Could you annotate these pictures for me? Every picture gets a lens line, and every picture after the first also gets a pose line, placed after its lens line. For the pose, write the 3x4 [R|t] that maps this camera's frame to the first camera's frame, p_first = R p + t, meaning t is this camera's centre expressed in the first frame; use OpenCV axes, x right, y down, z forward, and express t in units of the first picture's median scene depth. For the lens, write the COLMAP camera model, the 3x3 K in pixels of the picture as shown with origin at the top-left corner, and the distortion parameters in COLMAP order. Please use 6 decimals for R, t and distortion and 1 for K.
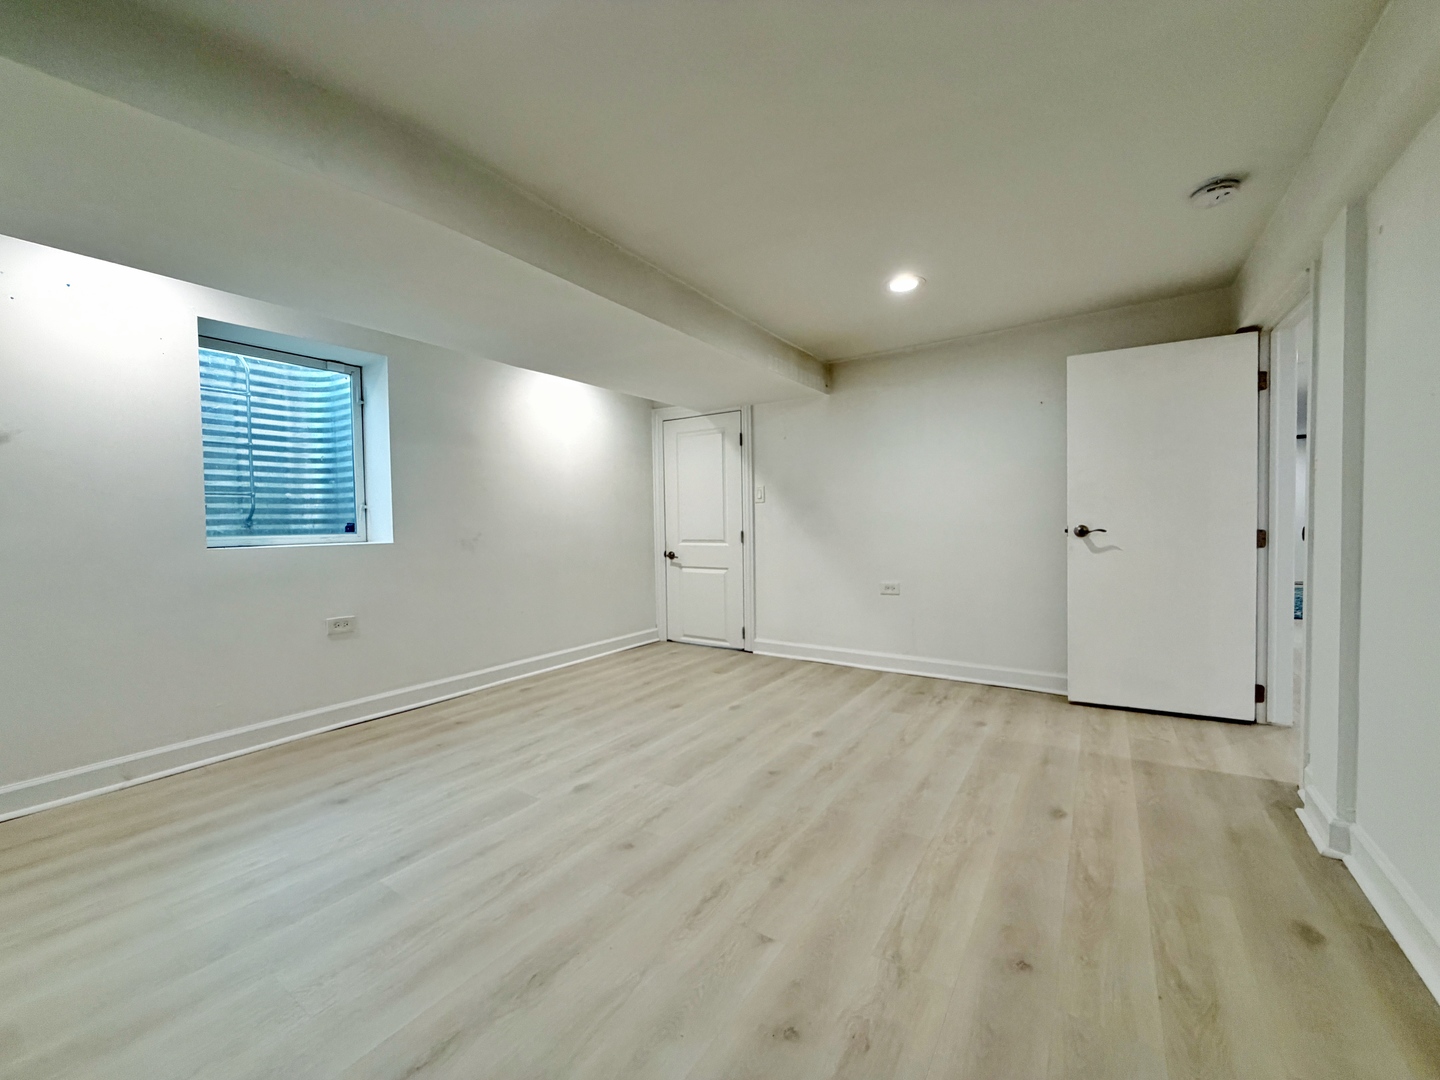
lens RADIAL K [[575.7, 0, 717.4], [0, 575.7, 535.6], [0, 0, 1]] dist [-0.001222, -0.000125]
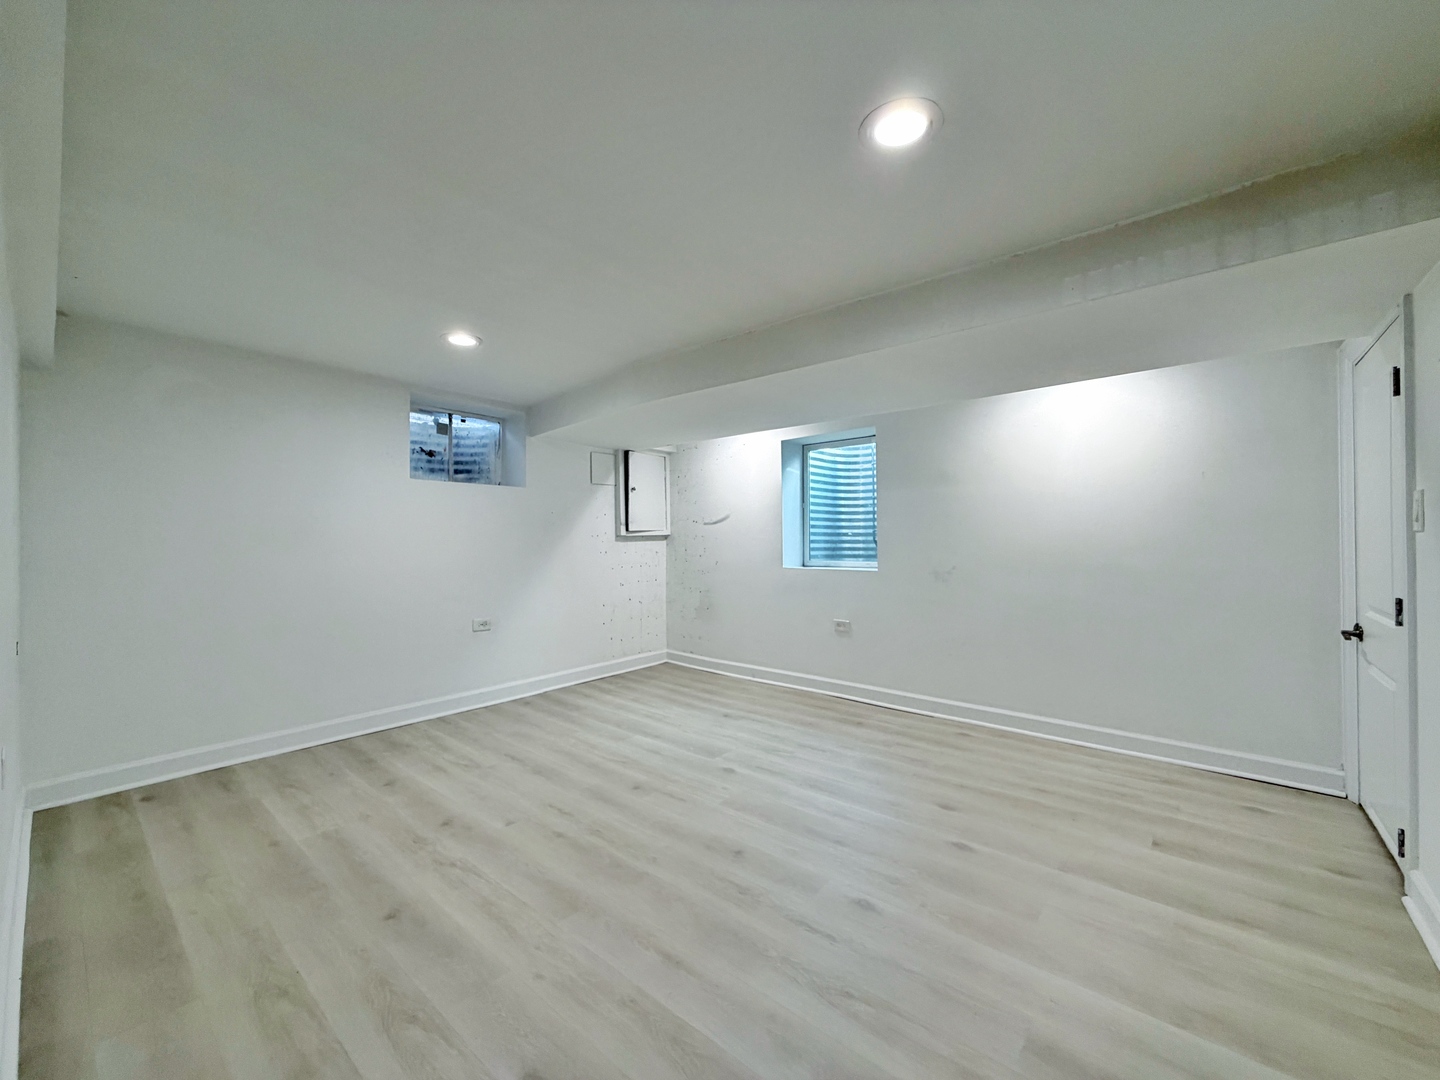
lens RADIAL K [[575.7, 0, 717.1], [0, 575.7, 538.2], [0, 0, 1]] dist [-0.001222, -0.000125]
pose [[-0.116985, 0.009764, -0.993086, 0.973027], [-0.018656, 0.999754, 0.012027, -0.089425], [0.992958, 0.019934, -0.116774, 1.043158]]
